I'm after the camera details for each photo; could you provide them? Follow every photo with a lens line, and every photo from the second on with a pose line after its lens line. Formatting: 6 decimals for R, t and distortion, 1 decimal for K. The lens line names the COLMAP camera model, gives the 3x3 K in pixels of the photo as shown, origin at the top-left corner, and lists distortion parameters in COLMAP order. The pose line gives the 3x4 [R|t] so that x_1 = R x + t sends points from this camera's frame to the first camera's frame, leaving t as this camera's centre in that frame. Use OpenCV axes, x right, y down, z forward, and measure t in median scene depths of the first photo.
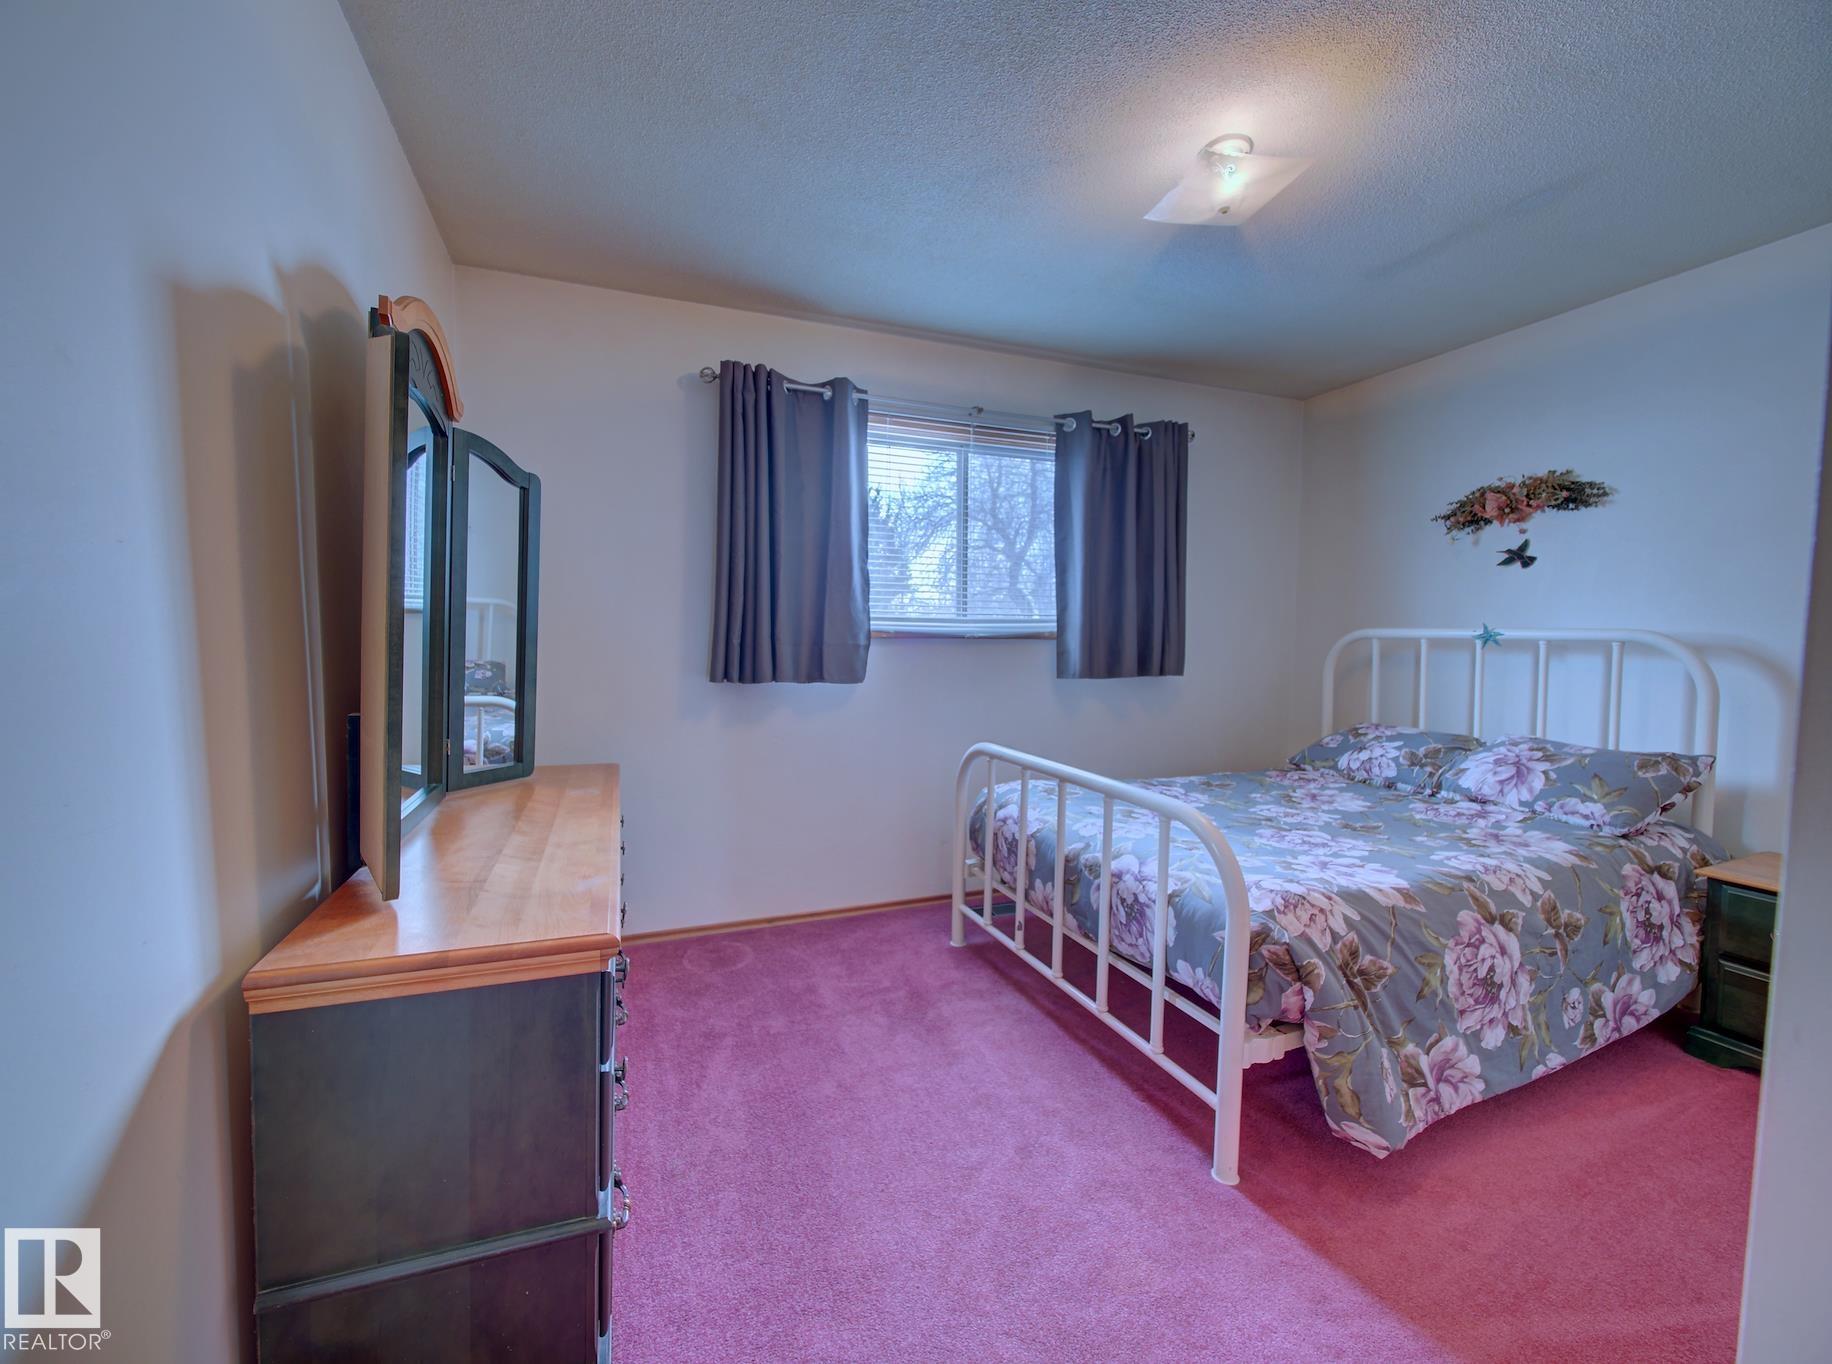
lens RADIAL K [[748.2, 0, 914.3], [0, 748.2, 671.5], [0, 0, 1]] dist [0.004900, -0.000608]
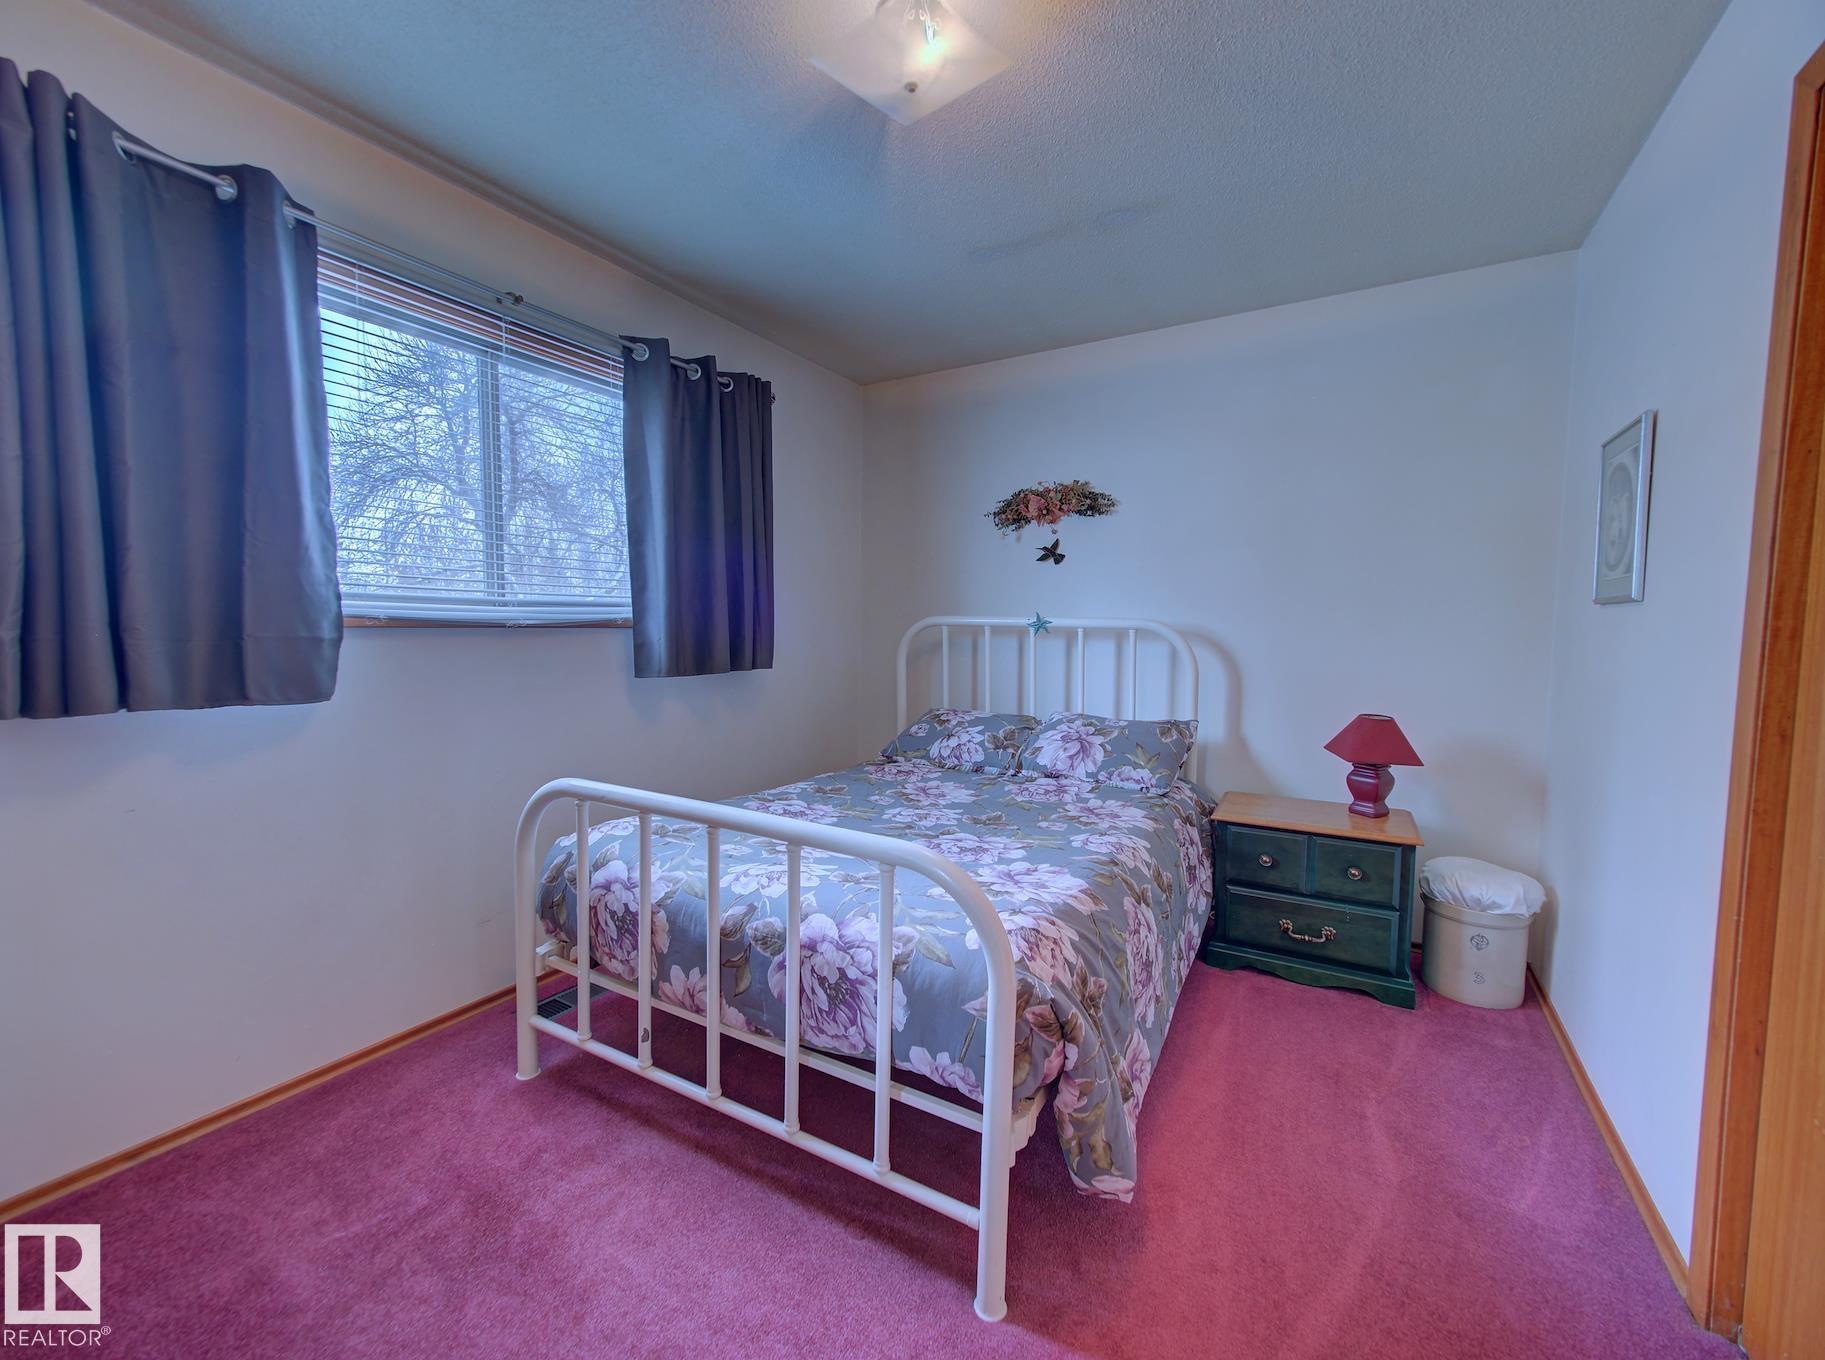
lens RADIAL K [[745.3, 0, 901.8], [0, 745.3, 673.9], [0, 0, 1]] dist [0.004900, -0.000608]
pose [[0.799751, -0.039023, 0.599062, -0.066958], [0.026459, 0.999207, 0.029765, -0.013560], [-0.599749, -0.007954, 0.800149, 0.266841]]
